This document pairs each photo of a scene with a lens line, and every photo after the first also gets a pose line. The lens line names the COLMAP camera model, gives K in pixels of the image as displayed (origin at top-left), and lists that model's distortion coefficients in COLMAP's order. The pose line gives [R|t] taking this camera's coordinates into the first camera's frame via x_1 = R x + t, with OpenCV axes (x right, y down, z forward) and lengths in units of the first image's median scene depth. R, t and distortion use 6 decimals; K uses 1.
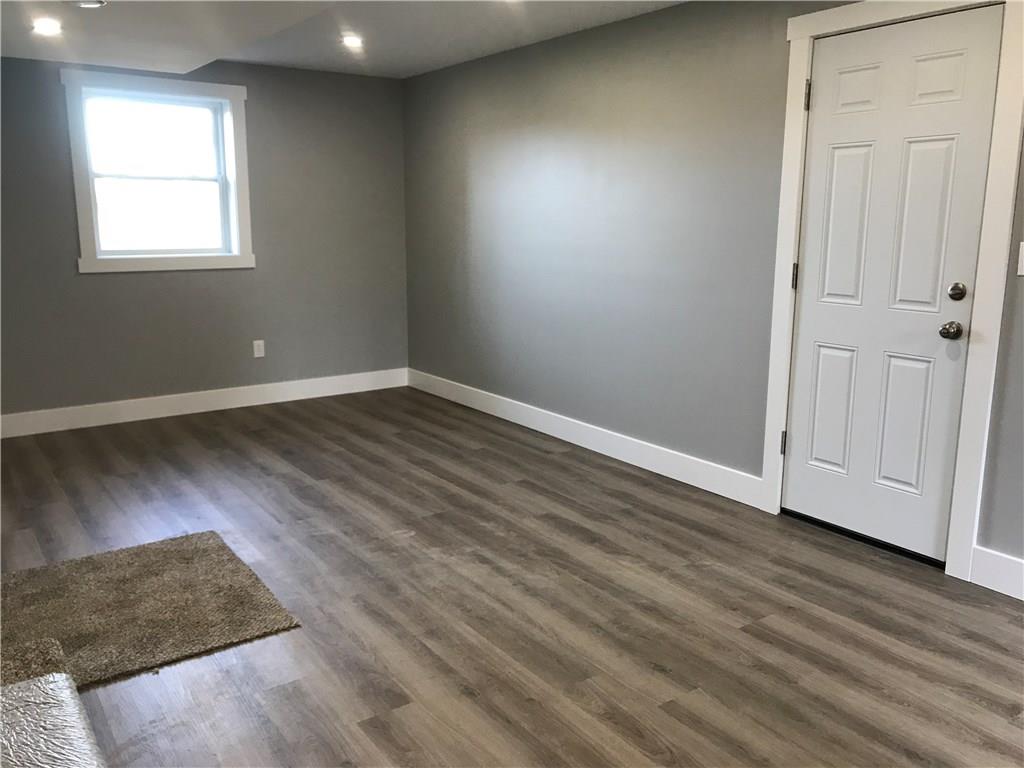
lens RADIAL K [[832.9, 0, 510.1], [0, 832.9, 384.8], [0, 0, 1]] dist [0.017179, -0.005758]
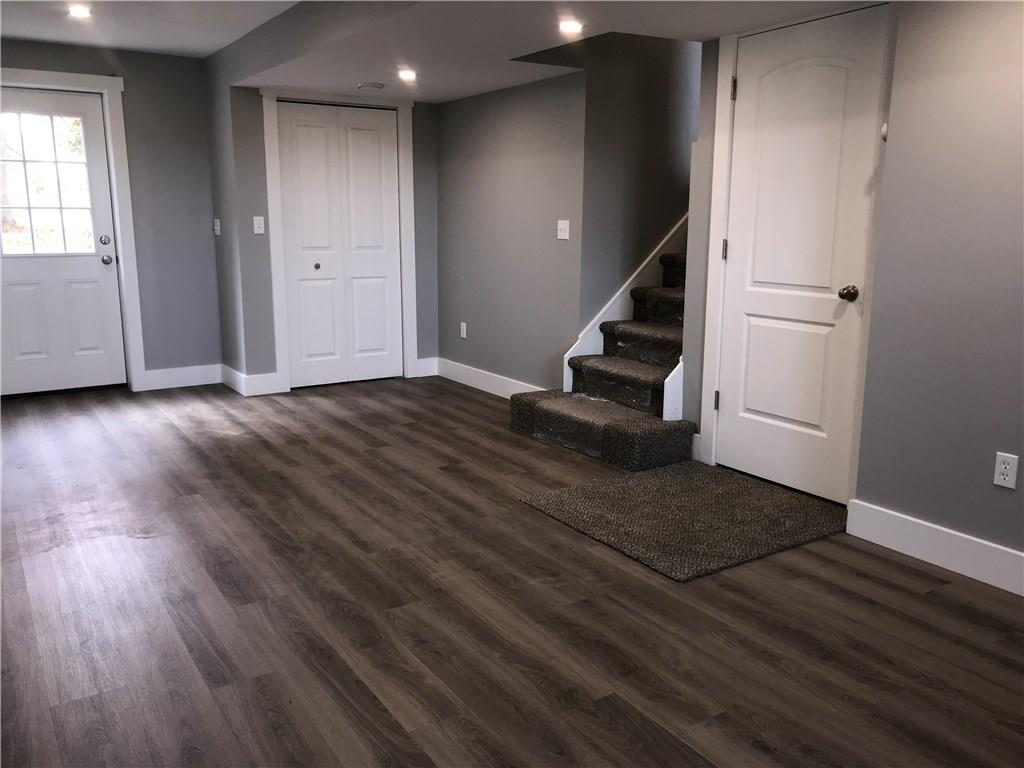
lens RADIAL K [[832.9, 0, 513.3], [0, 832.9, 380.5], [0, 0, 1]] dist [0.017179, -0.005758]
pose [[-0.999377, -0.018028, 0.030346, -0.245412], [-0.005049, 0.923907, 0.382583, -0.355456], [-0.034934, 0.382191, -0.923423, 1.906713]]
